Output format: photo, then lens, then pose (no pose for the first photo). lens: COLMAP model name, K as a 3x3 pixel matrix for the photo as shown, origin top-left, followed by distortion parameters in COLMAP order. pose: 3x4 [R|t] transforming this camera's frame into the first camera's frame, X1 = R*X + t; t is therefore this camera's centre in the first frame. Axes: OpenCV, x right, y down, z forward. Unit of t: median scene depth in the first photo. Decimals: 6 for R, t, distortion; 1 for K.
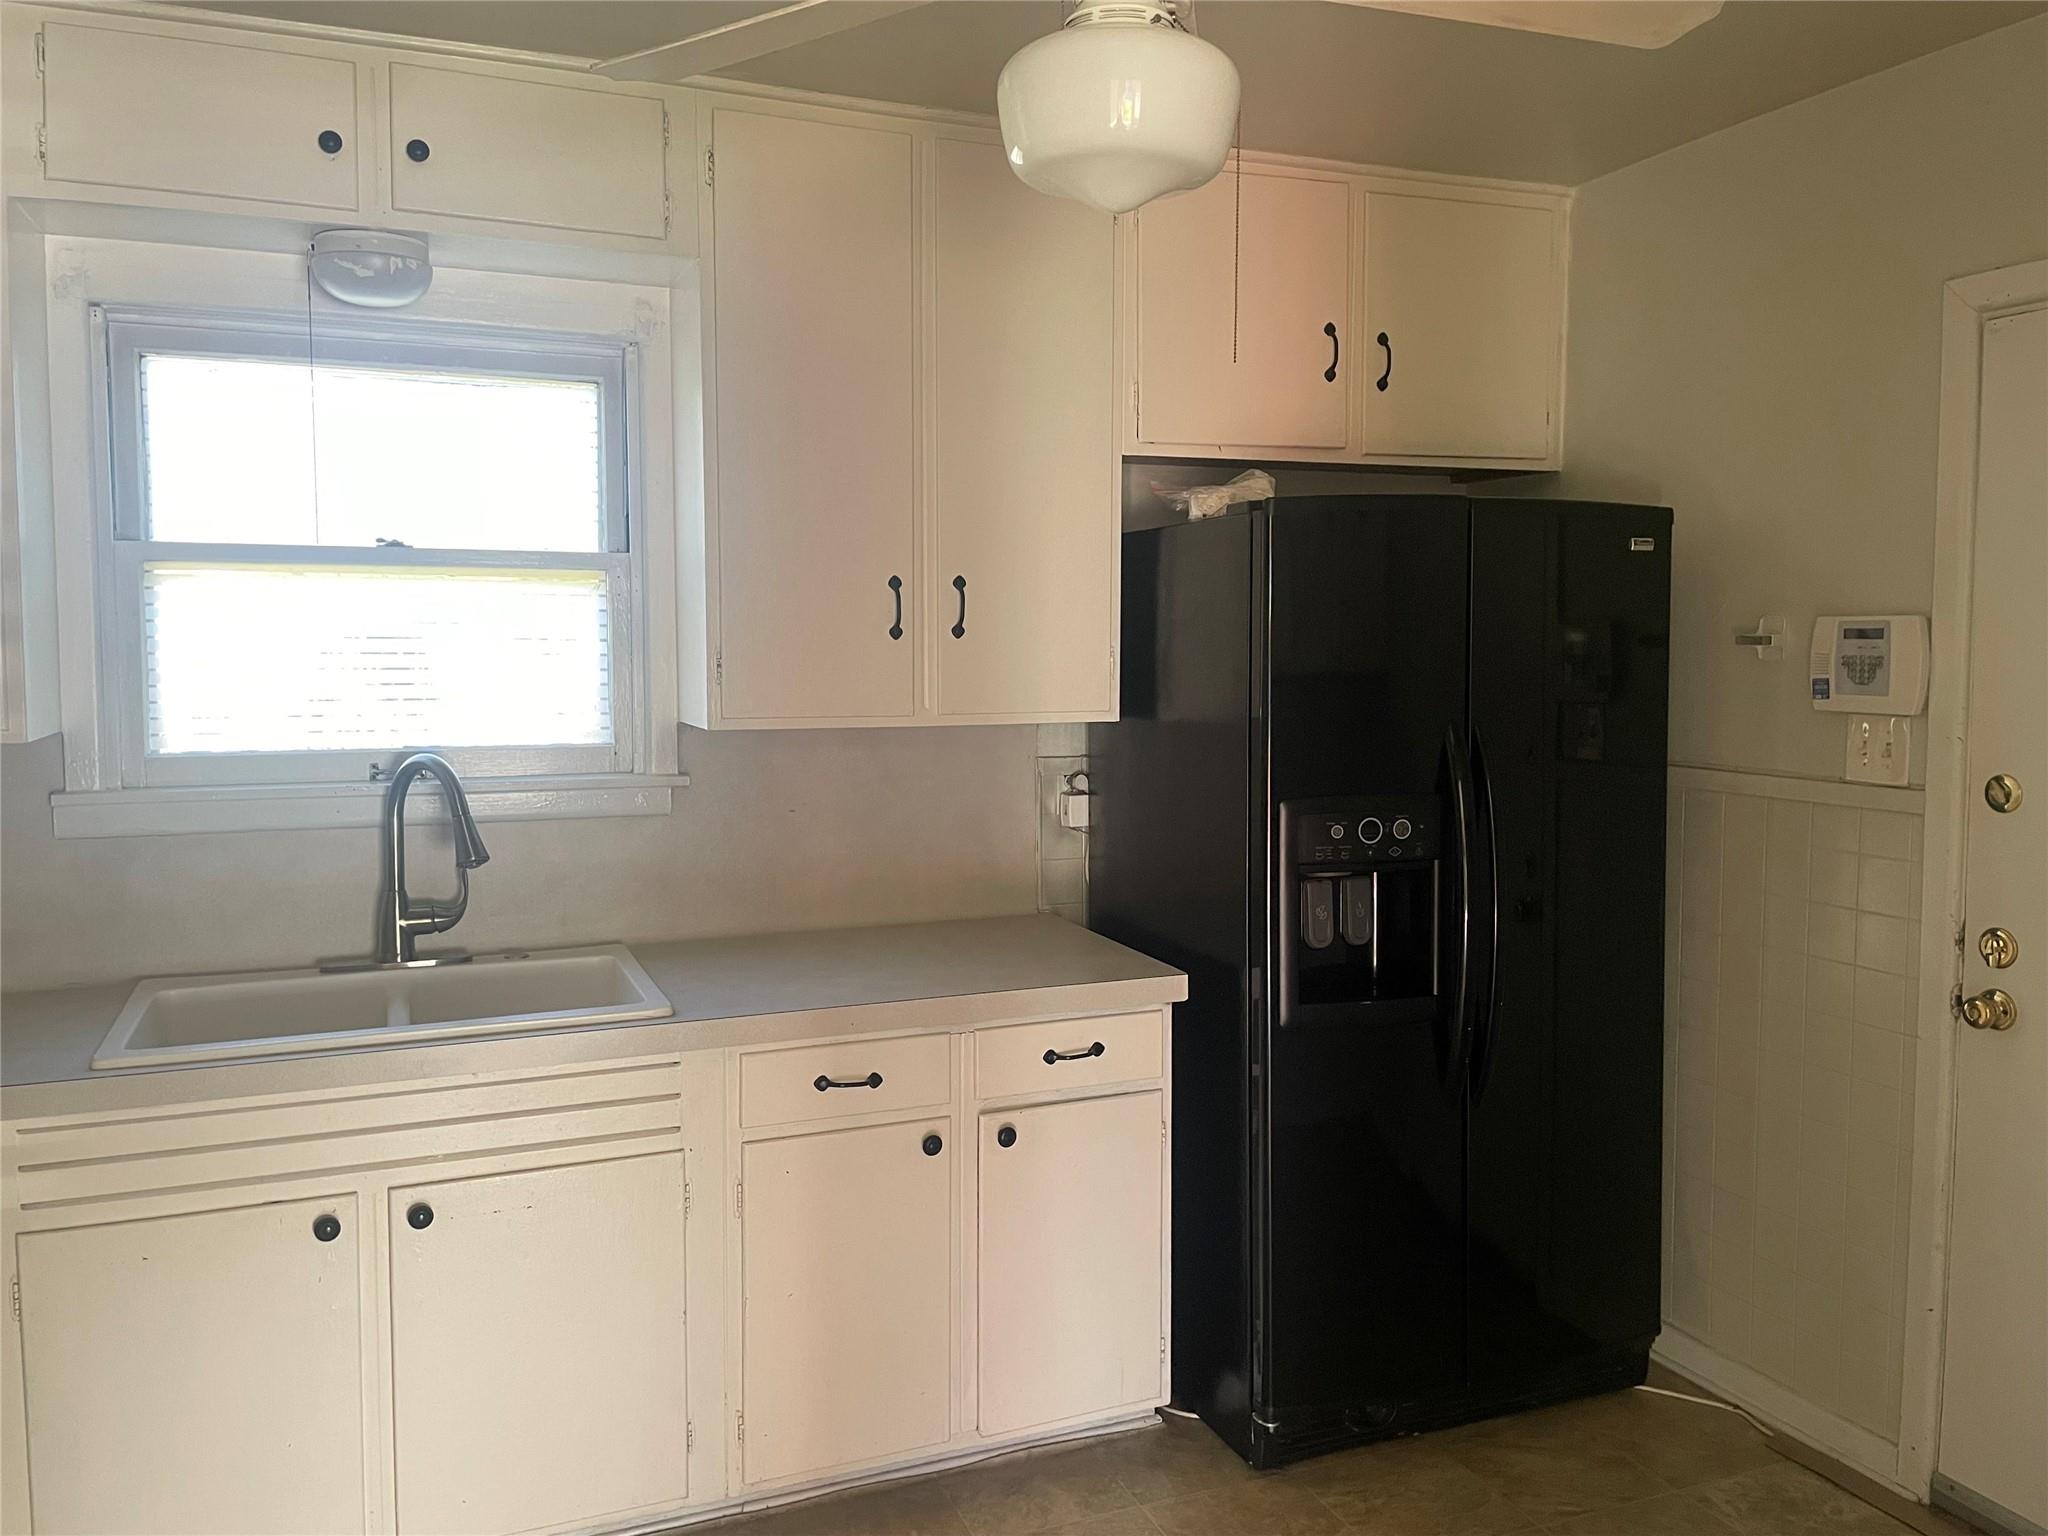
lens RADIAL K [[1532.7, 0, 1022.0], [0, 1532.7, 746.2], [0, 0, 1]] dist [0.108807, -0.132574]
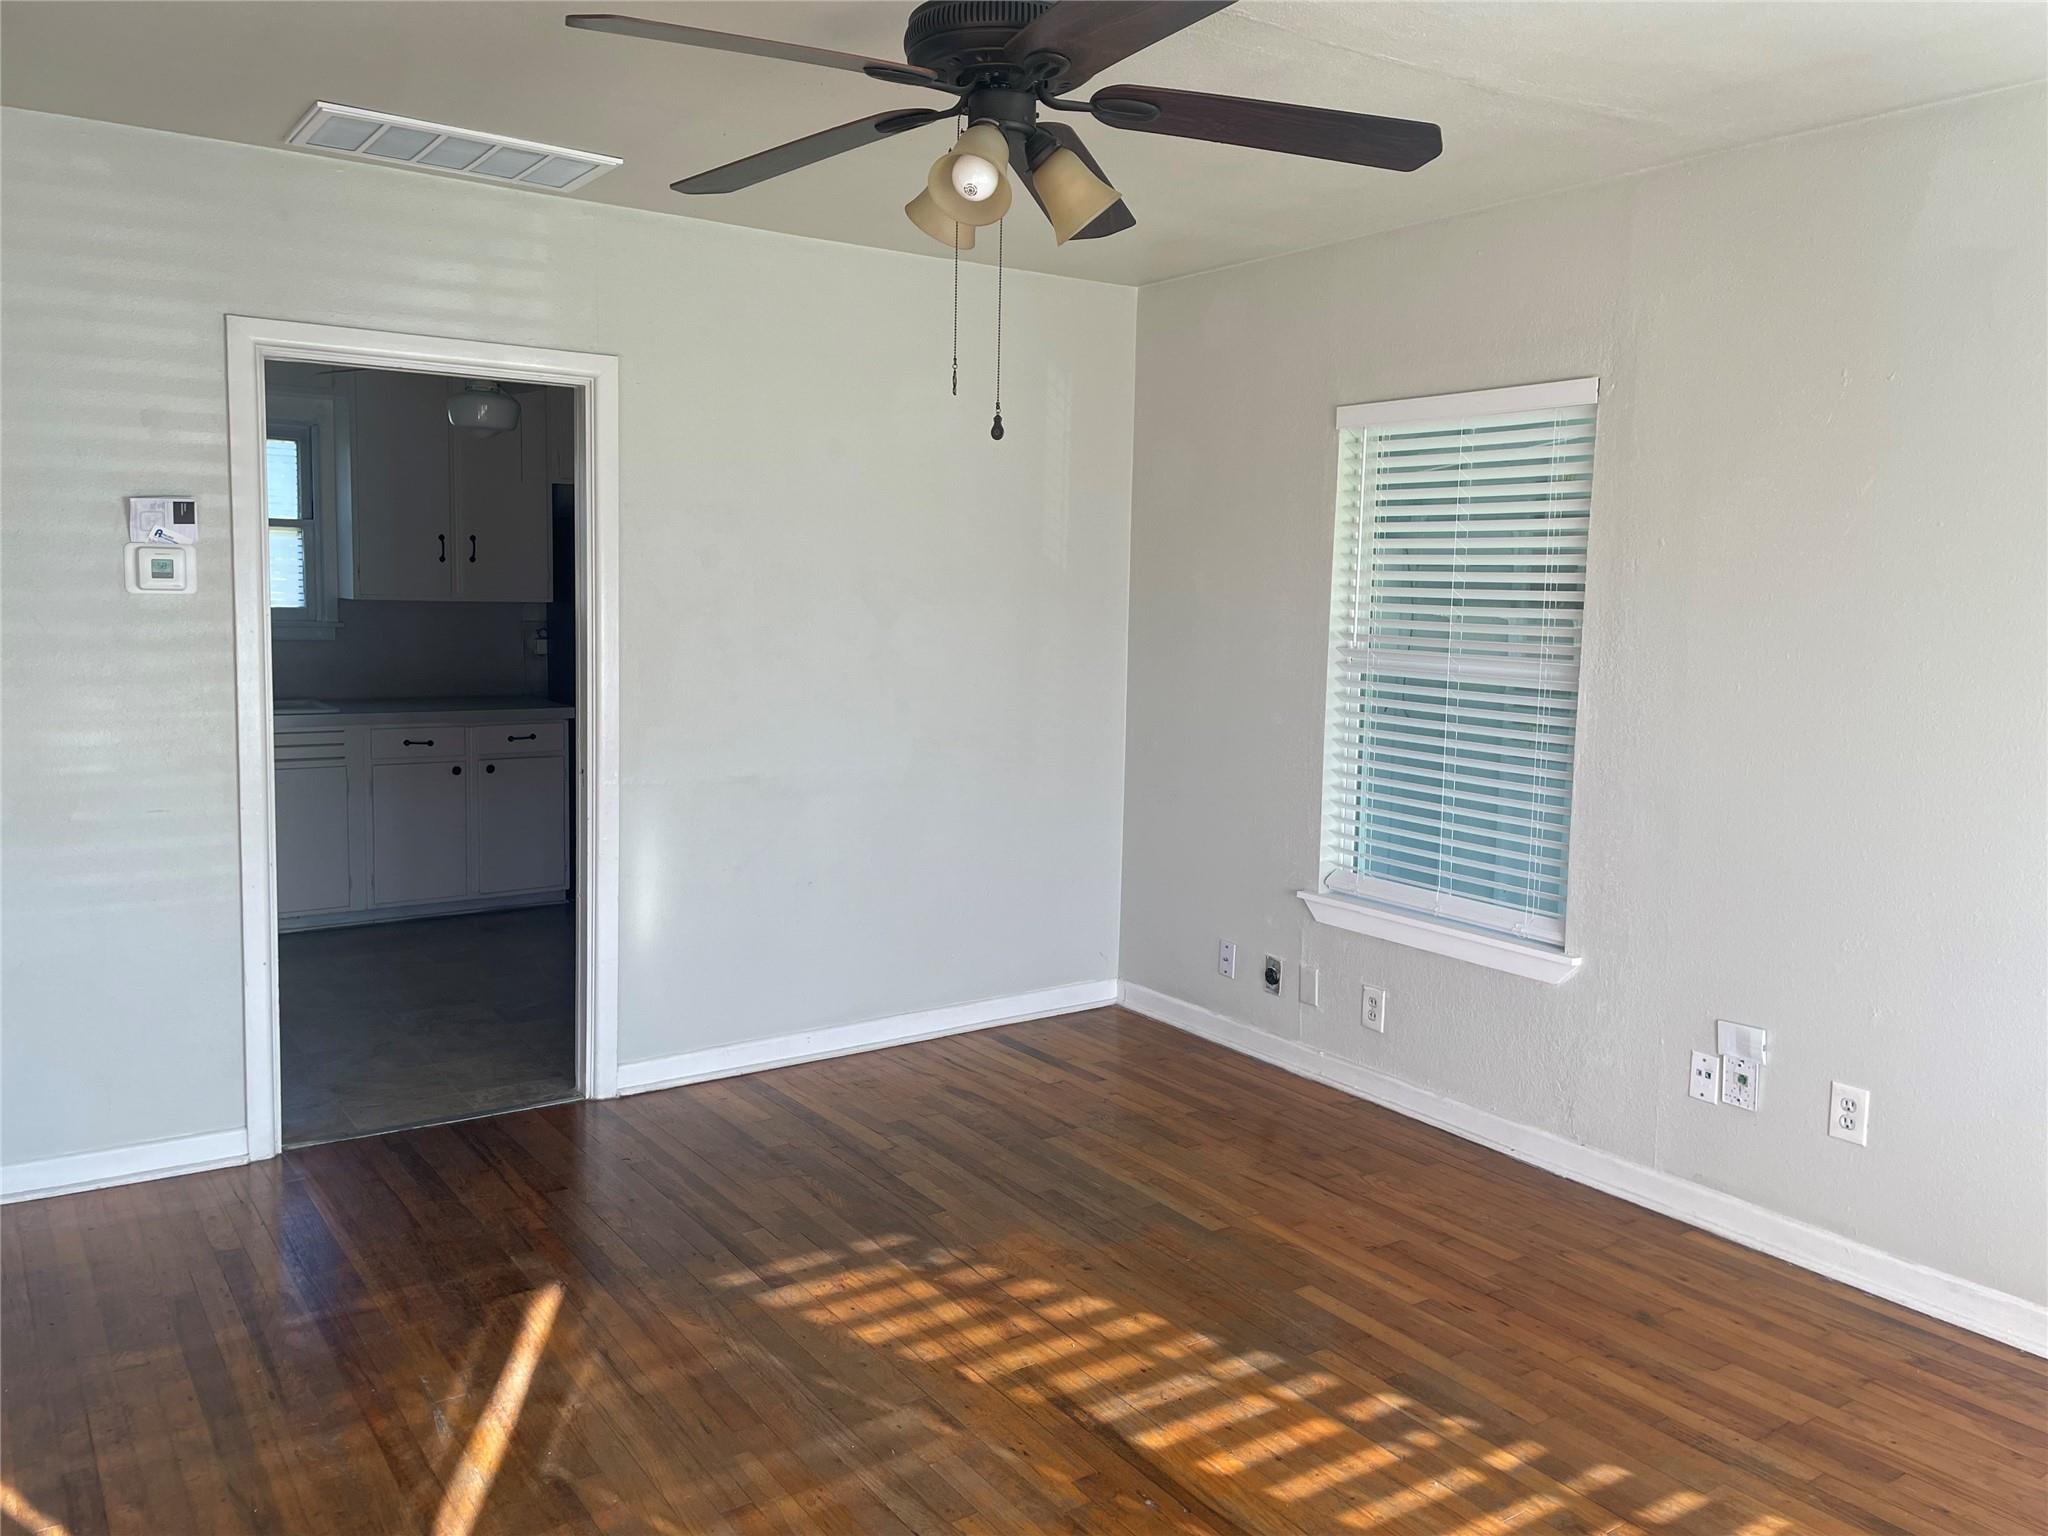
lens RADIAL K [[1532.7, 0, 1022.0], [0, 1532.7, 746.2], [0, 0, 1]] dist [0.108807, -0.132574]
pose [[0.978336, -0.001868, 0.207014, 0.277543], [-0.005047, 0.999447, 0.032871, 0.121444], [-0.206961, -0.033204, 0.977786, -1.420052]]
